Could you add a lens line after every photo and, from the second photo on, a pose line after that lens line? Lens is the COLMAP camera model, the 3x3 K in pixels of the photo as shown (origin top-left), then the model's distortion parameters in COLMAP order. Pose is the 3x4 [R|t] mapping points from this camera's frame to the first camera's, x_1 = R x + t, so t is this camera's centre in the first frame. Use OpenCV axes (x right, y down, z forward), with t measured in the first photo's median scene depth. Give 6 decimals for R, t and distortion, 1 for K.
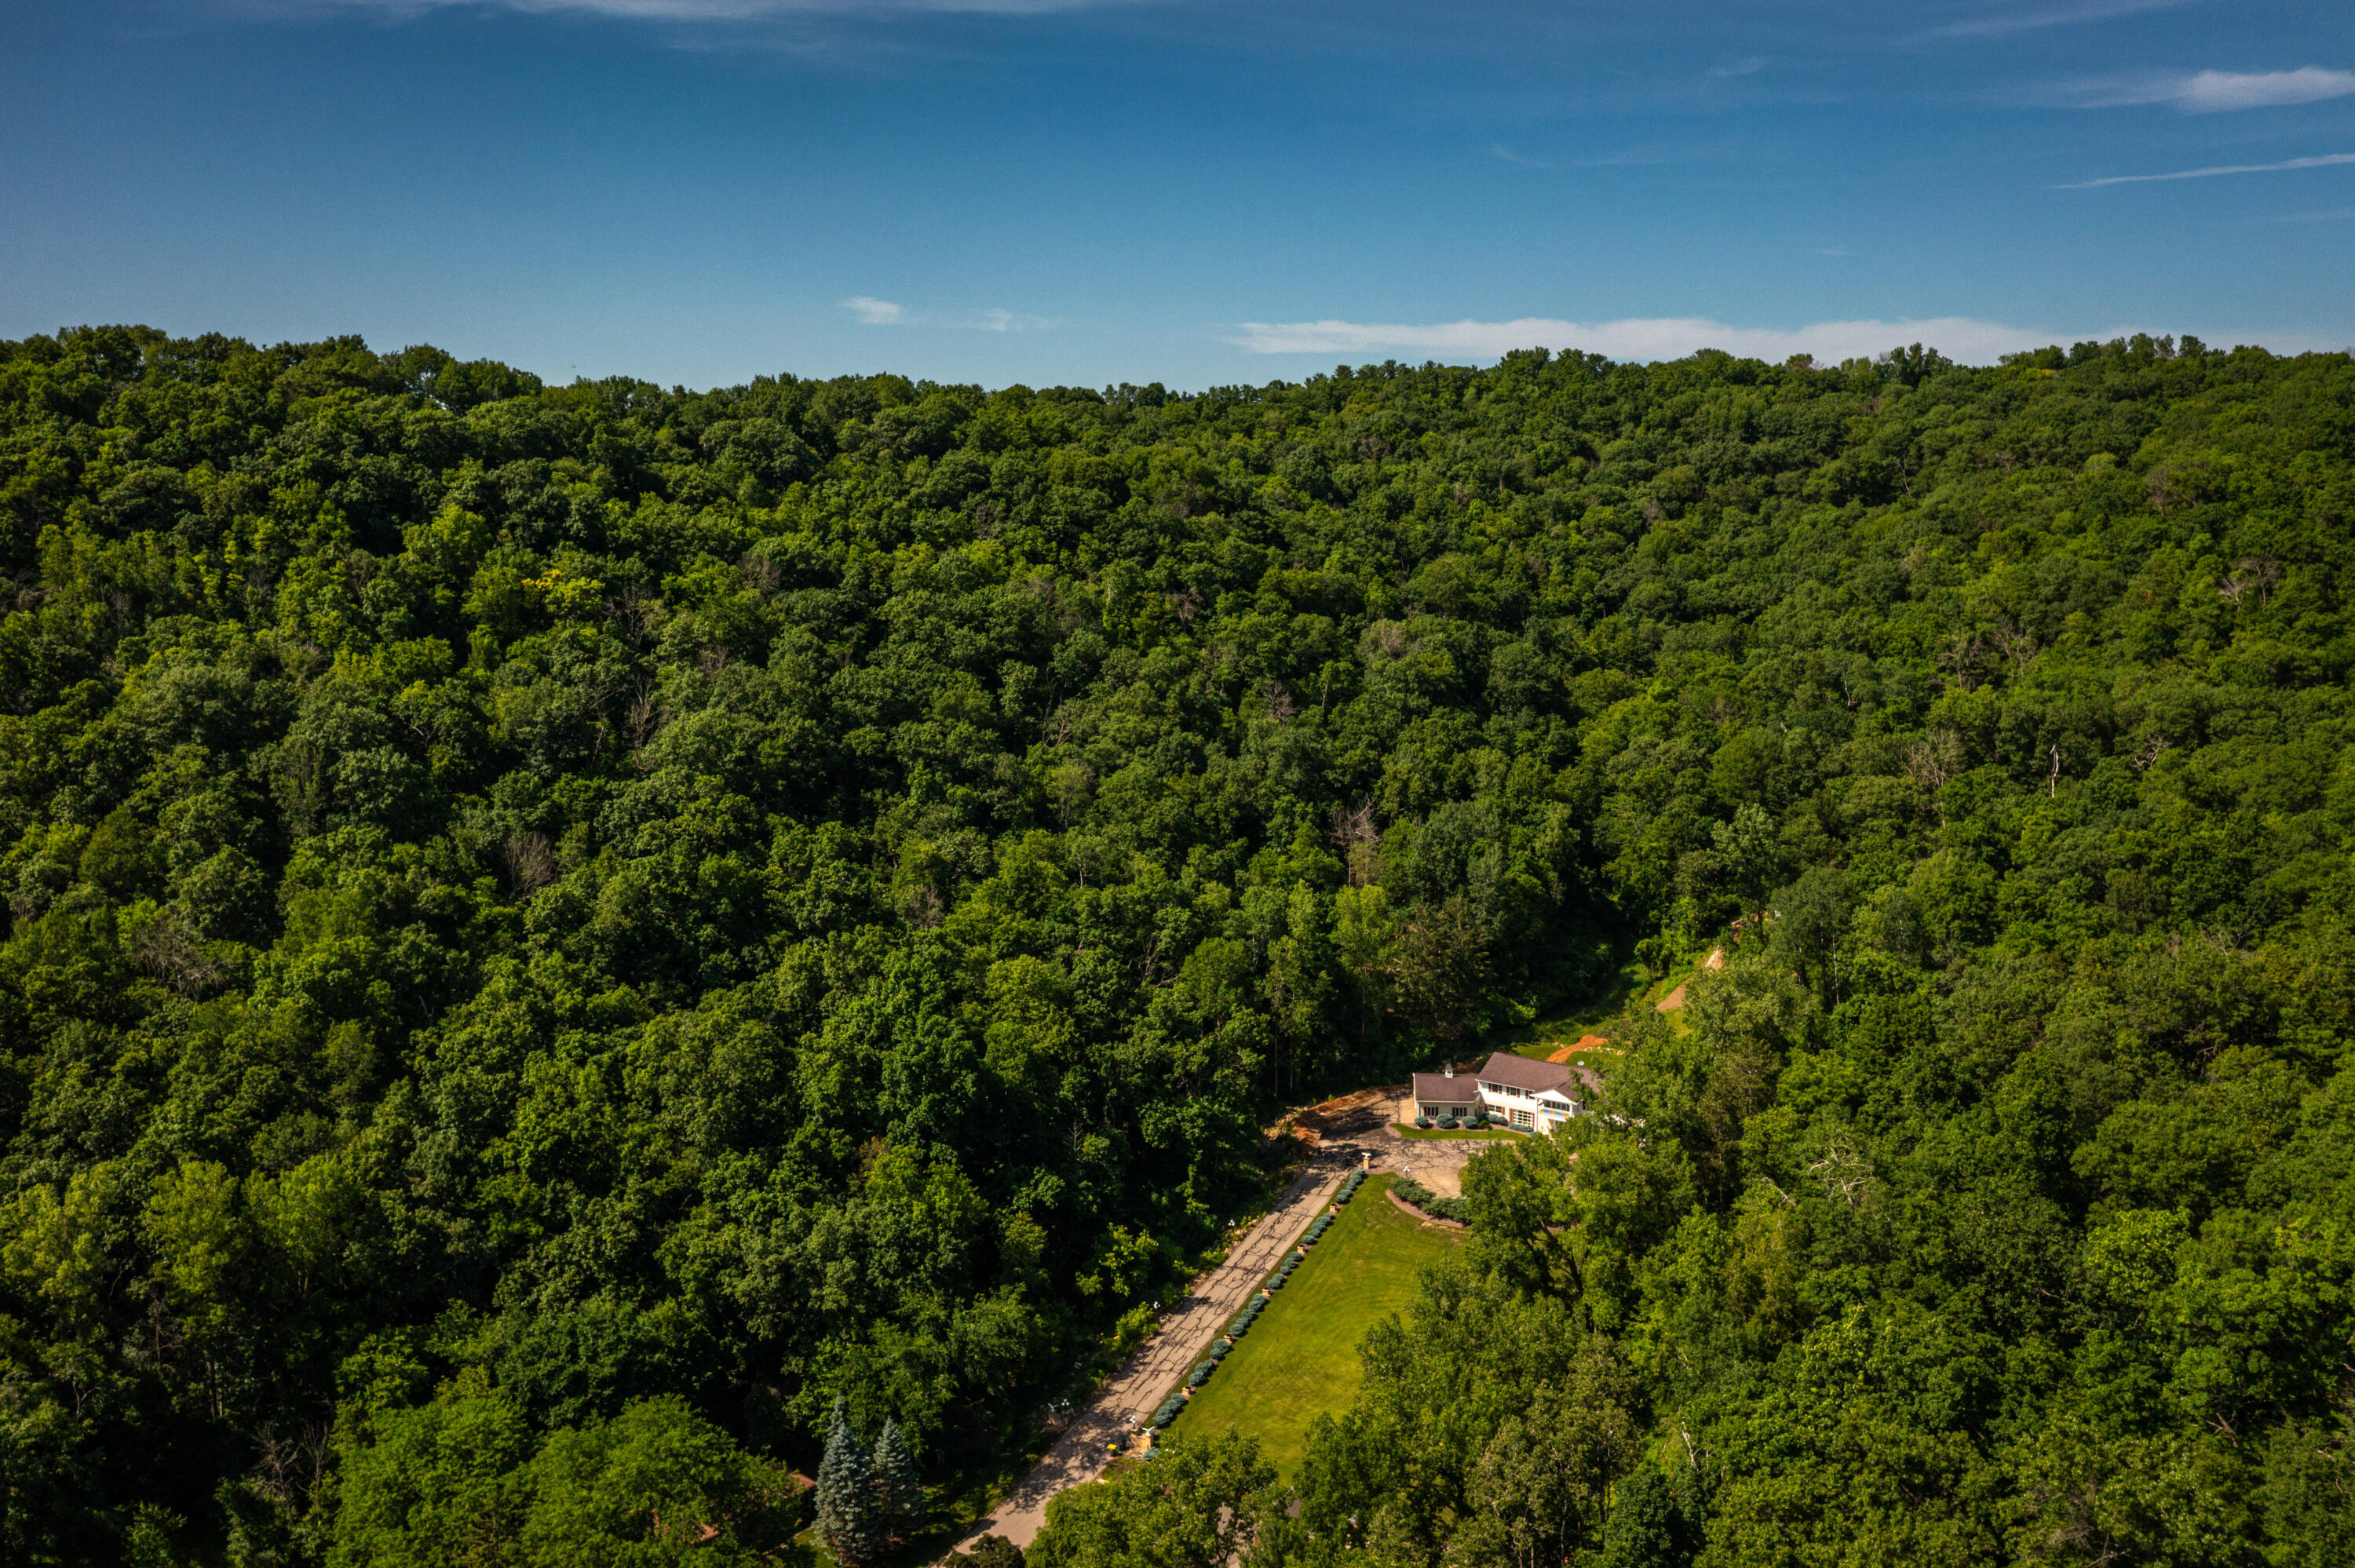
lens RADIAL K [[2016.4, 0, 1115.2], [0, 2016.4, 779.1], [0, 0, 1]] dist [-0.011963, -0.004784]
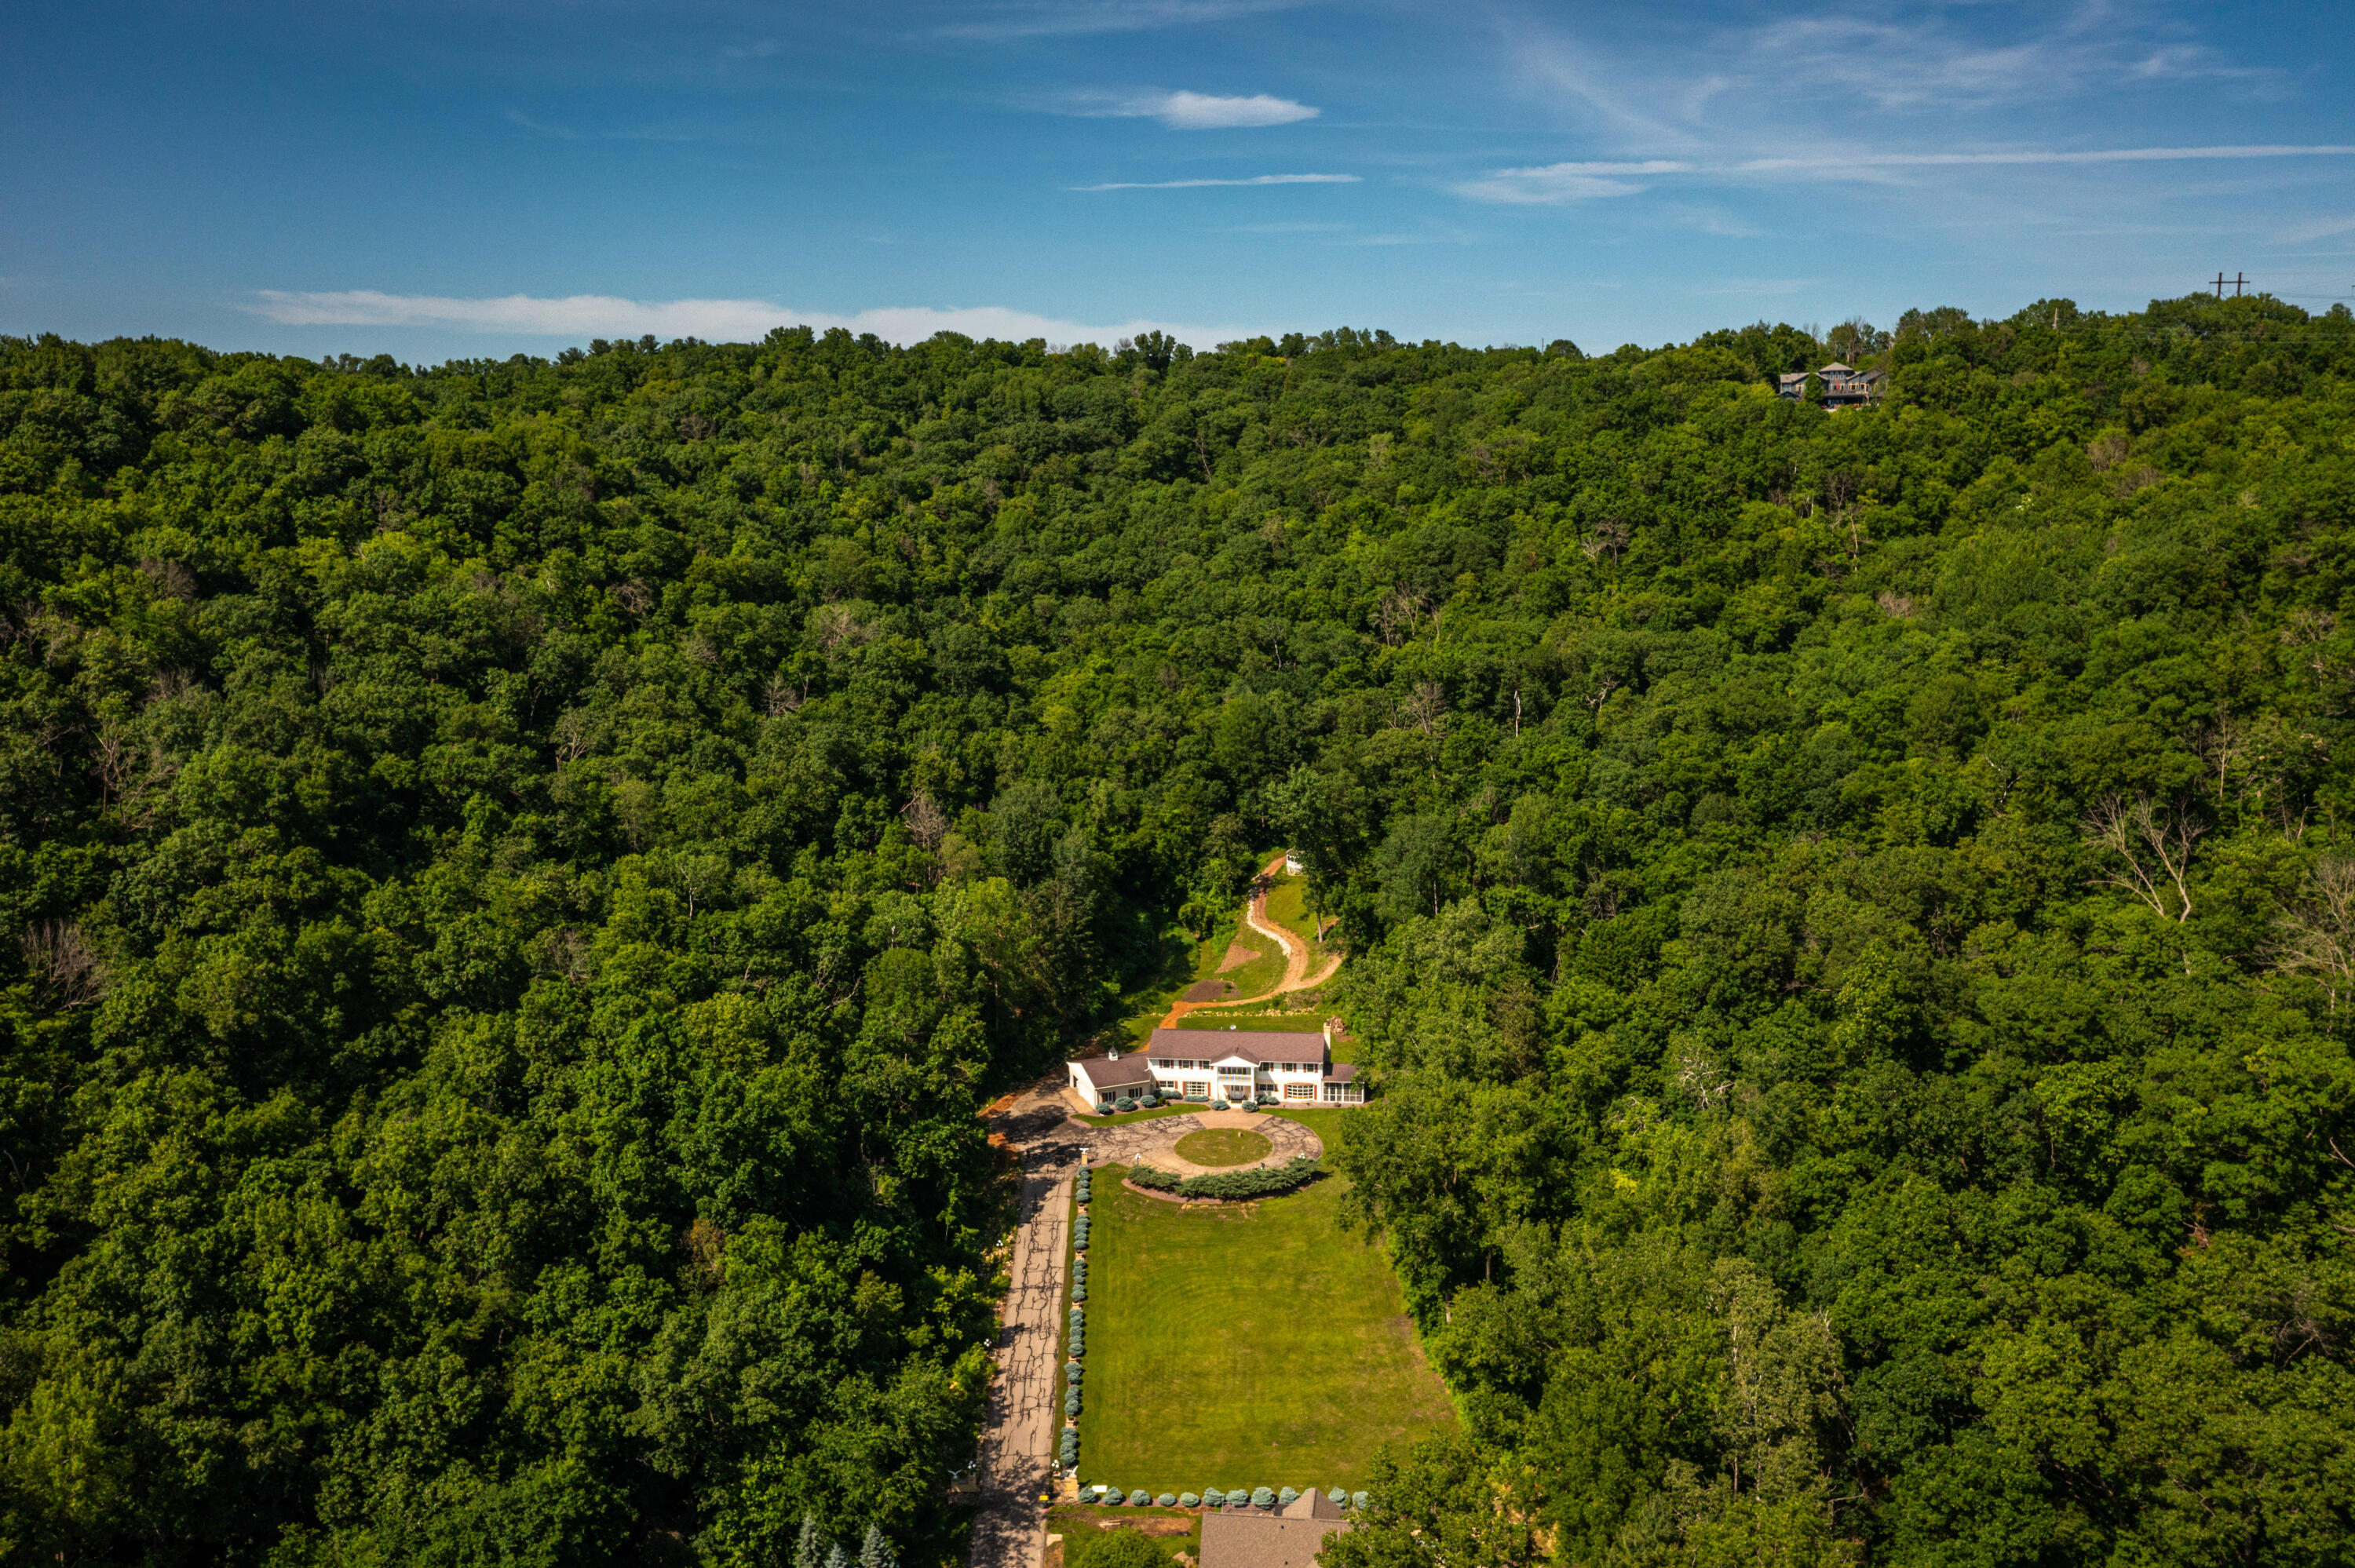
lens RADIAL K [[2016.4, 0, 1187.6], [0, 2016.4, 790.4], [0, 0, 1]] dist [-0.011963, -0.004784]
pose [[0.870465, -0.084175, 0.484979, -0.226181], [0.077279, 0.996421, 0.034240, -0.013139], [-0.486126, 0.007674, 0.873855, 0.093116]]
